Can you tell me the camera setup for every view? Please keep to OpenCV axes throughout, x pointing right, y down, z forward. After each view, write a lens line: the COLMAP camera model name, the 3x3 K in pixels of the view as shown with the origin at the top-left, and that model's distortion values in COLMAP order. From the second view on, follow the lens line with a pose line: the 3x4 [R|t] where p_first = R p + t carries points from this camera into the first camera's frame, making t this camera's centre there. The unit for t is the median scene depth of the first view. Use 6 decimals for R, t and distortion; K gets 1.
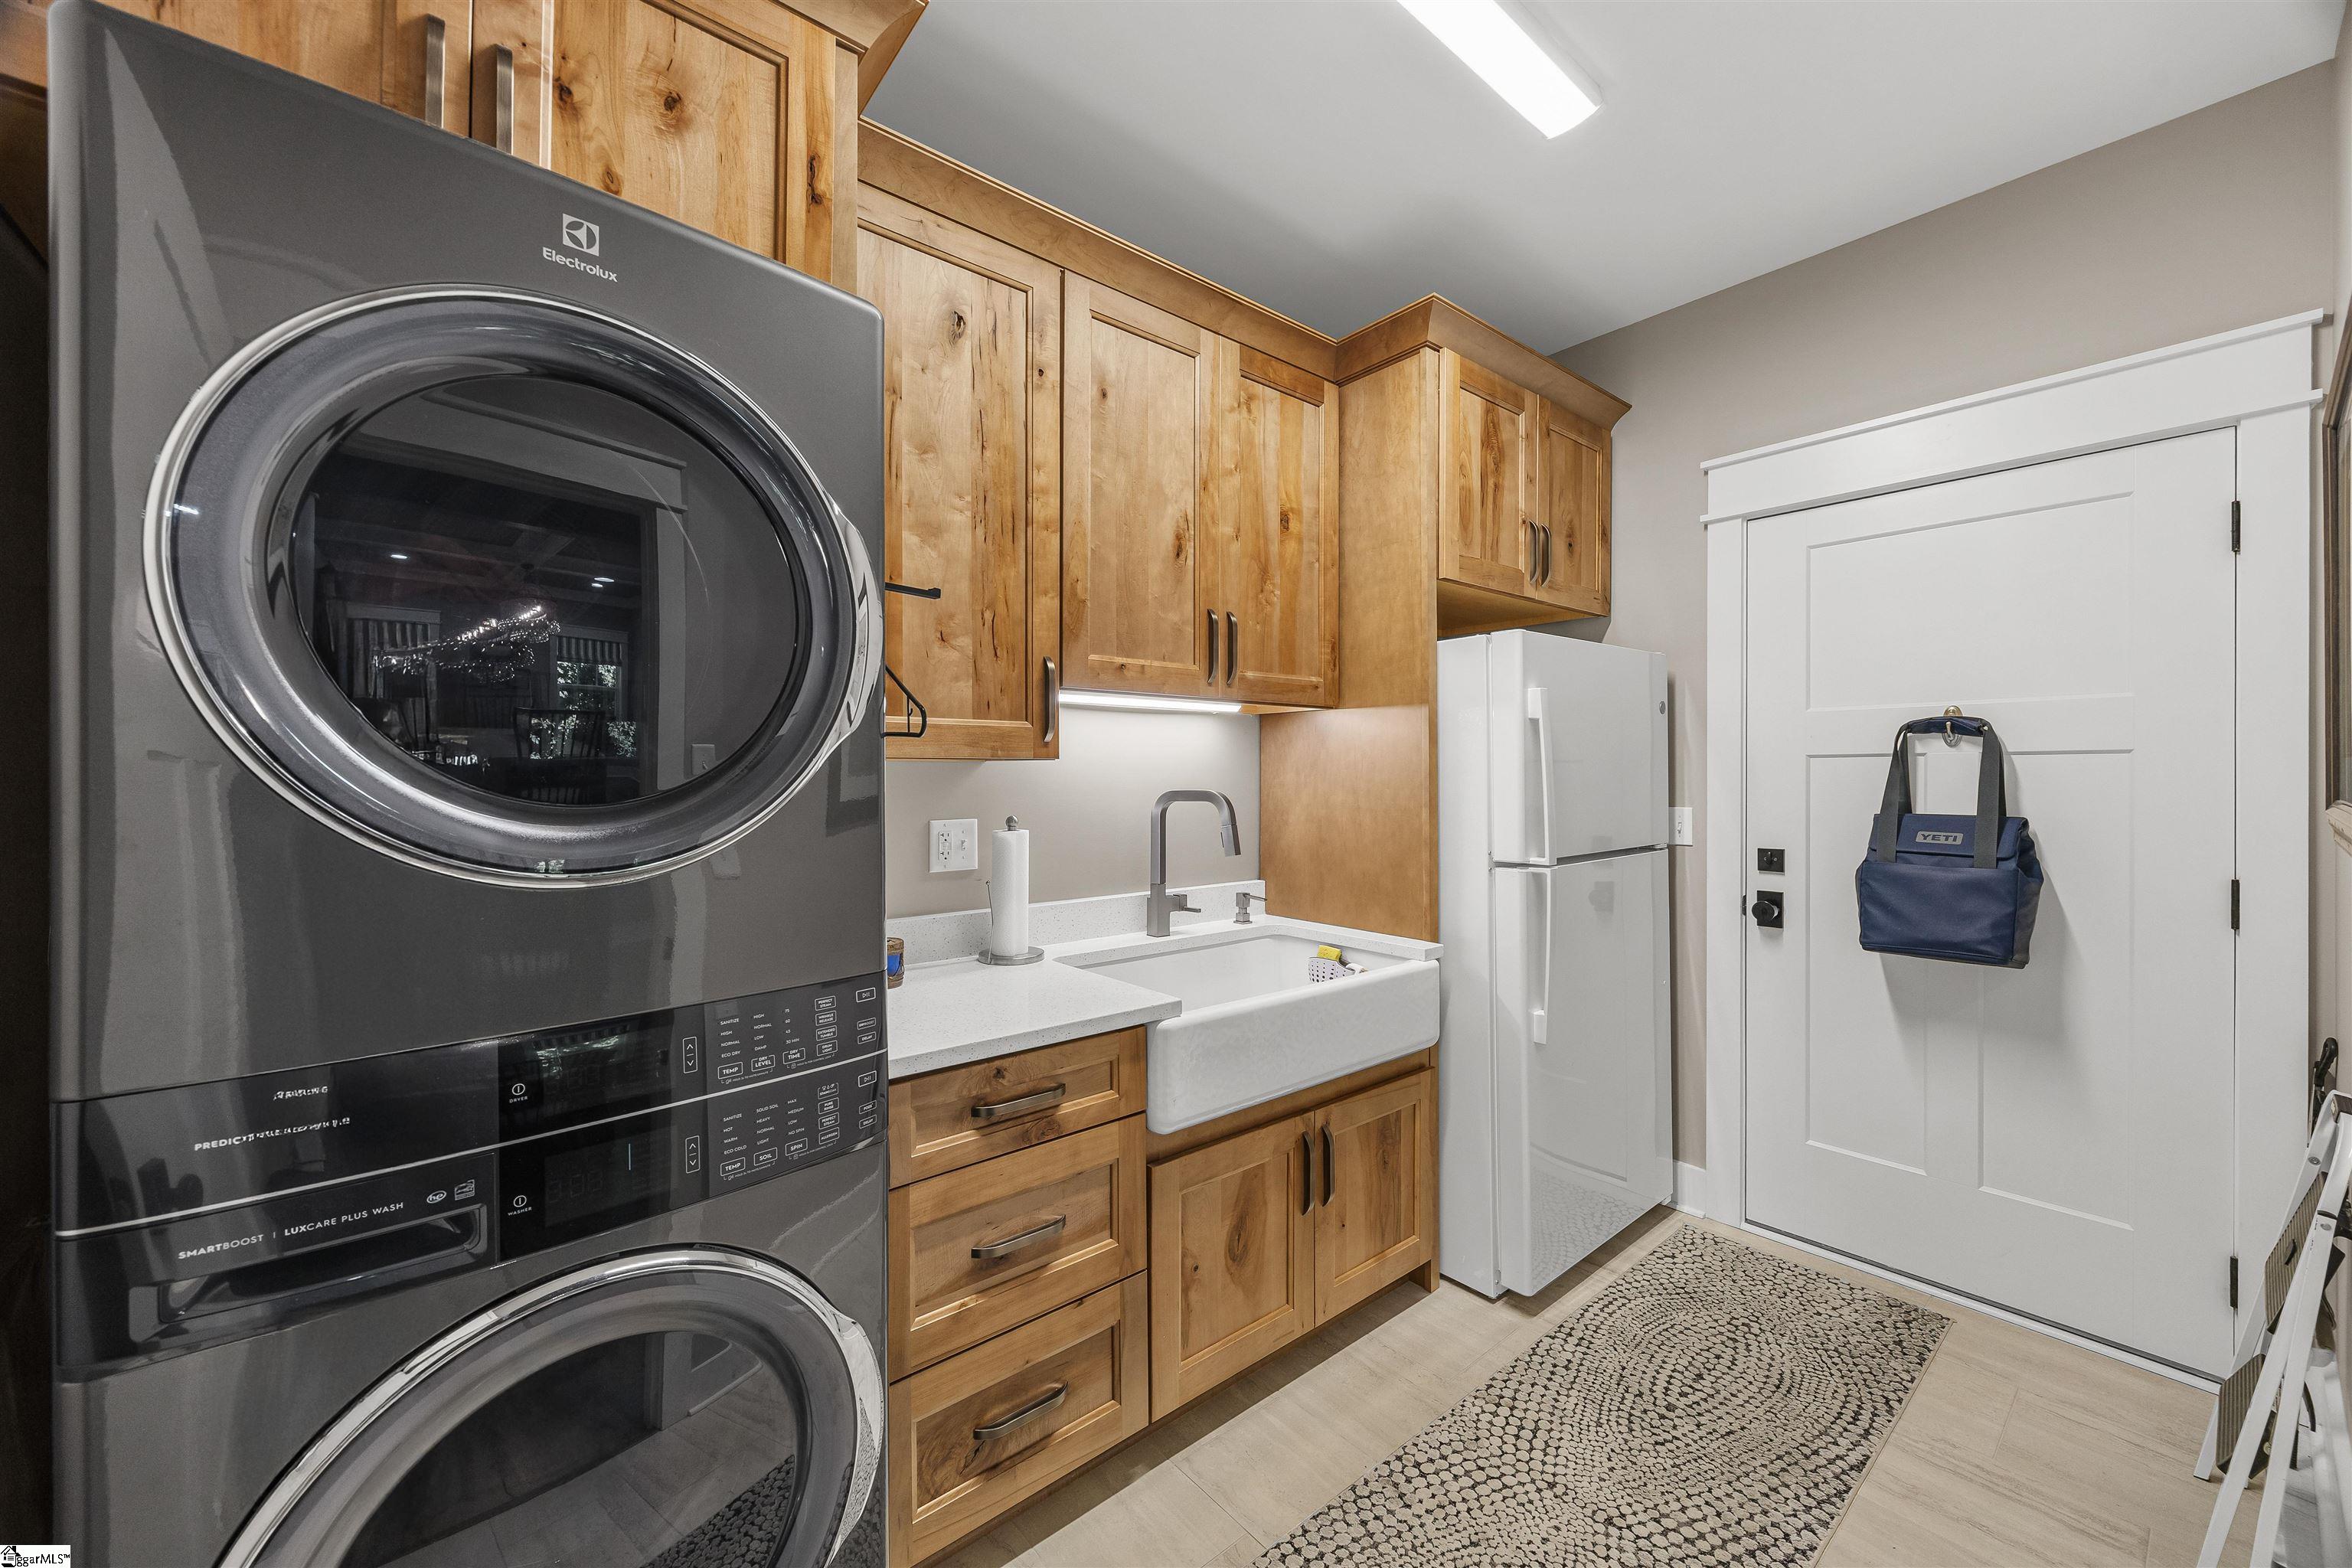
lens RADIAL K [[902.4, 0, 1191.4], [0, 902.4, 787.4], [0, 0, 1]] dist [0.000602, -0.001102]
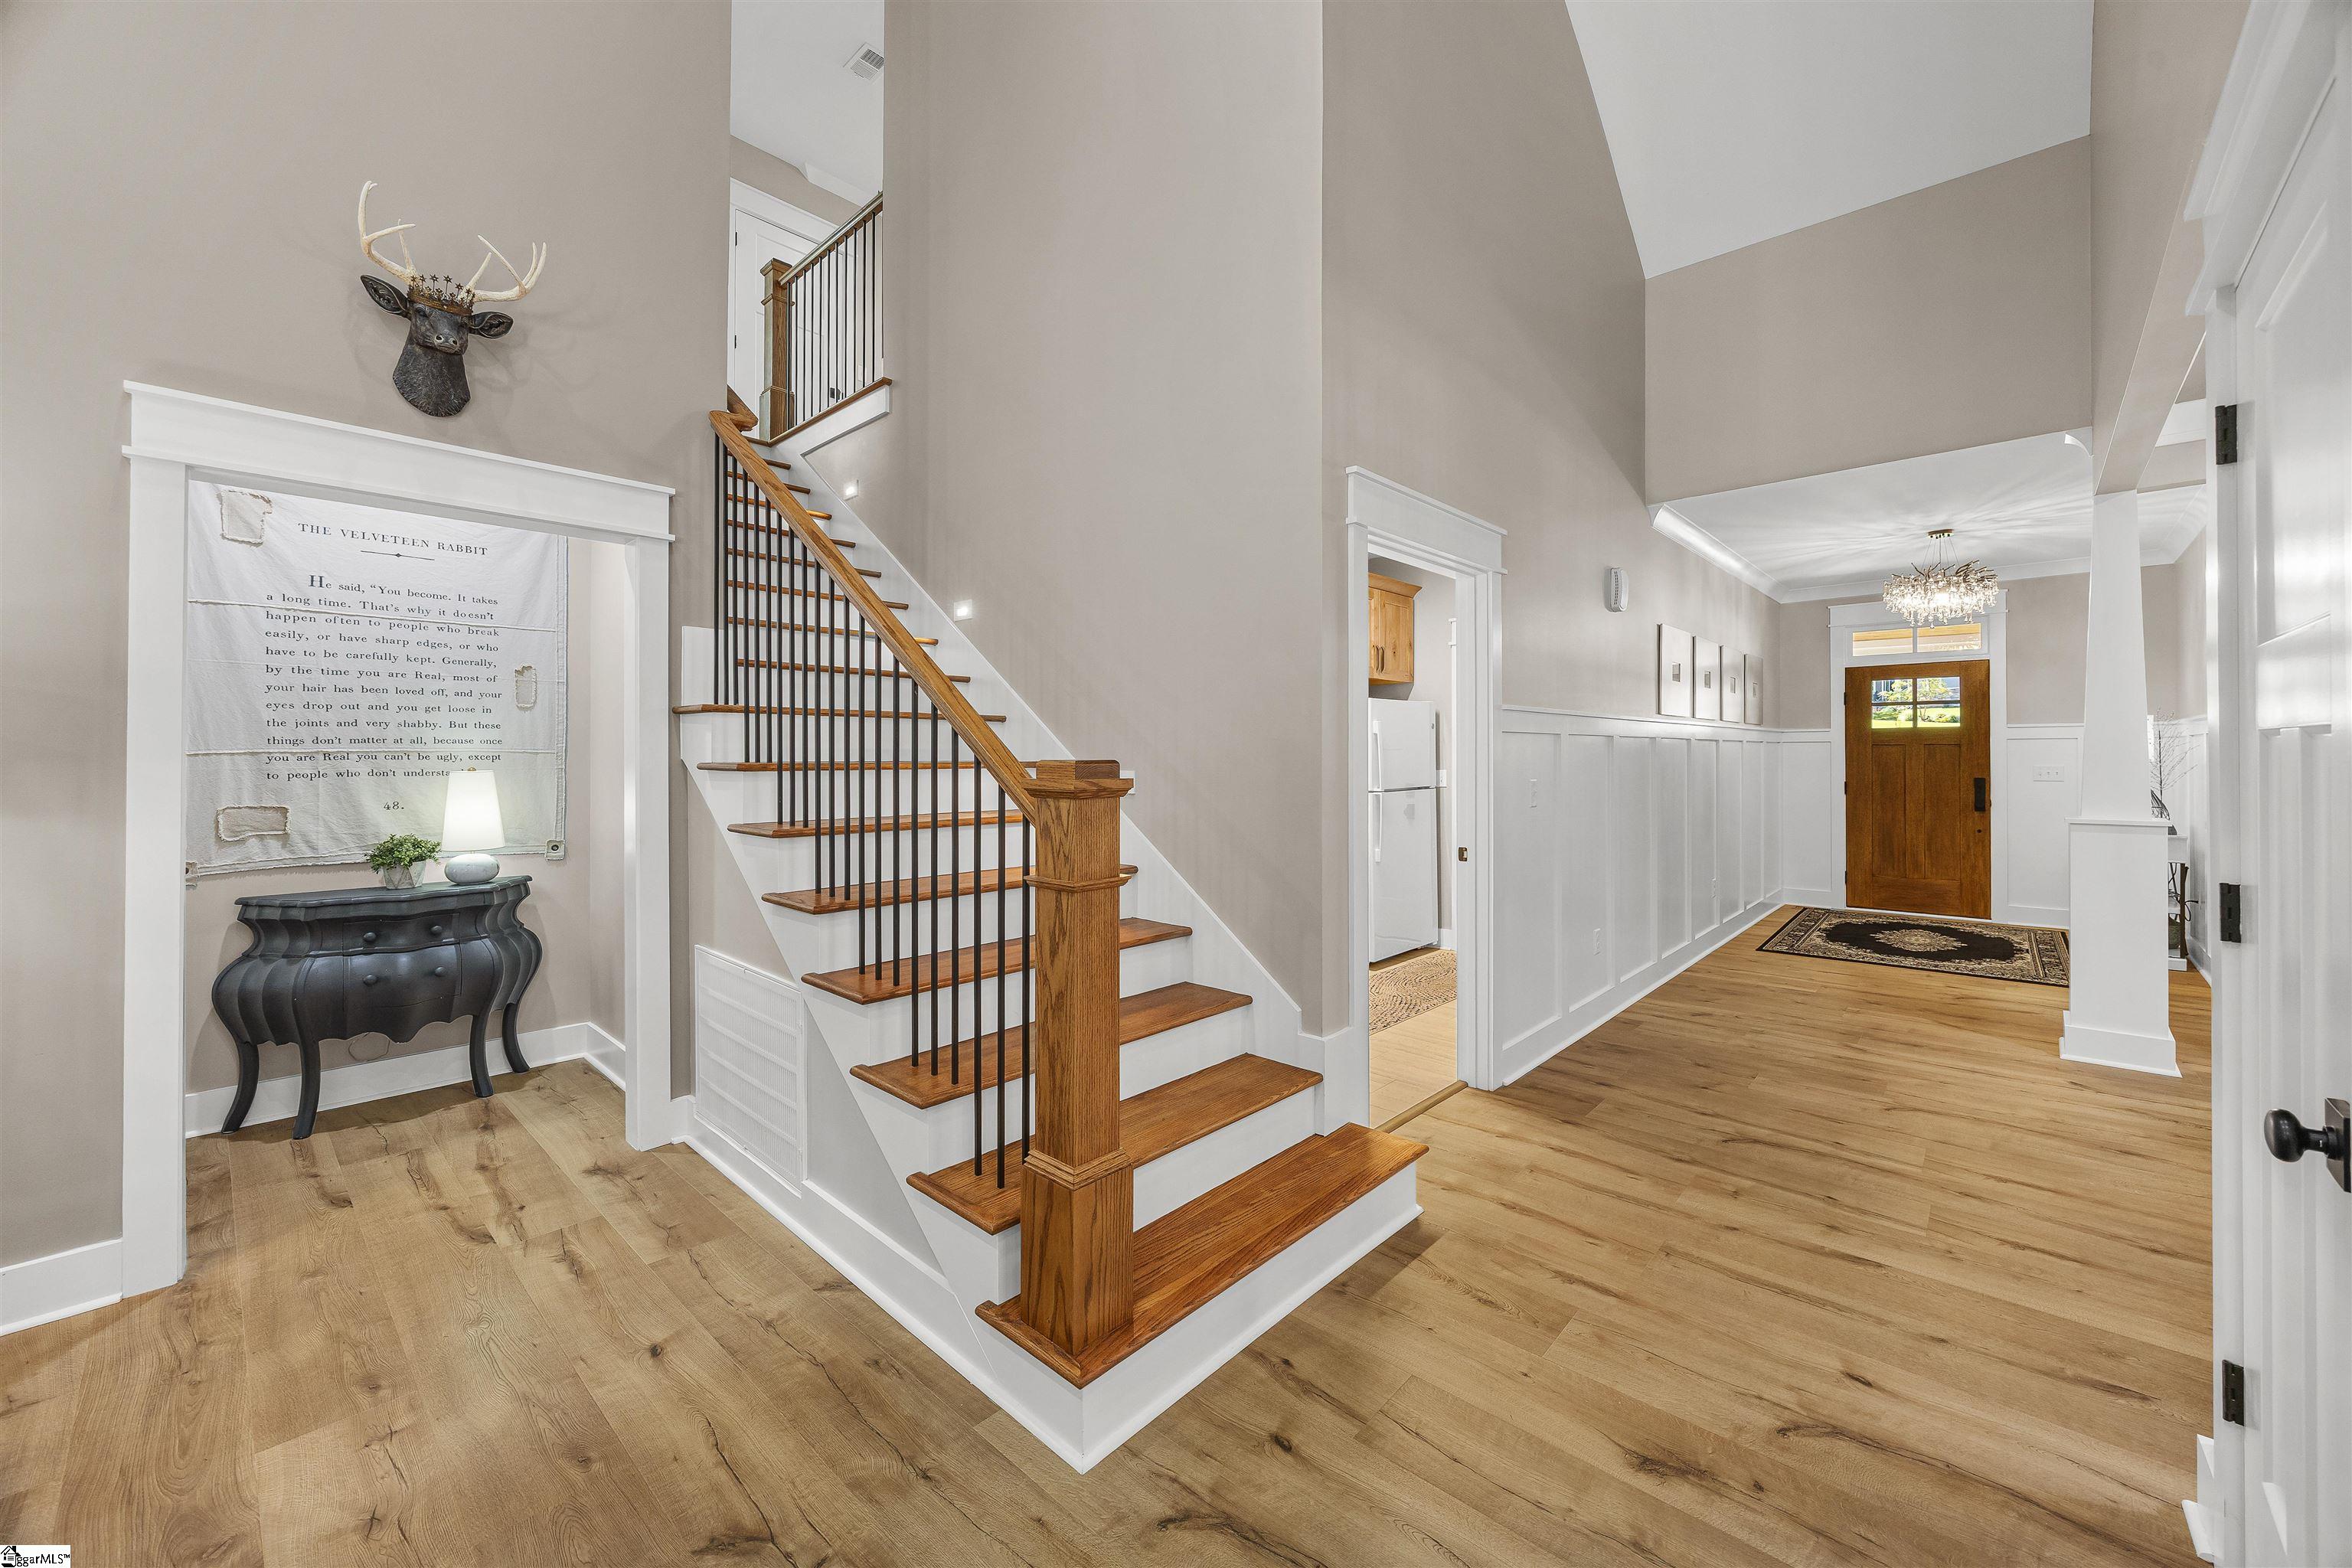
lens RADIAL K [[902.4, 0, 1182.8], [0, 902.4, 754.4], [0, 0, 1]] dist [0.000602, -0.001102]
pose [[0.992994, 0.001724, 0.118148, -0.367352], [-0.000620, 0.999956, -0.009377, 0.004946], [-0.118159, 0.009239, 0.992952, -1.165722]]
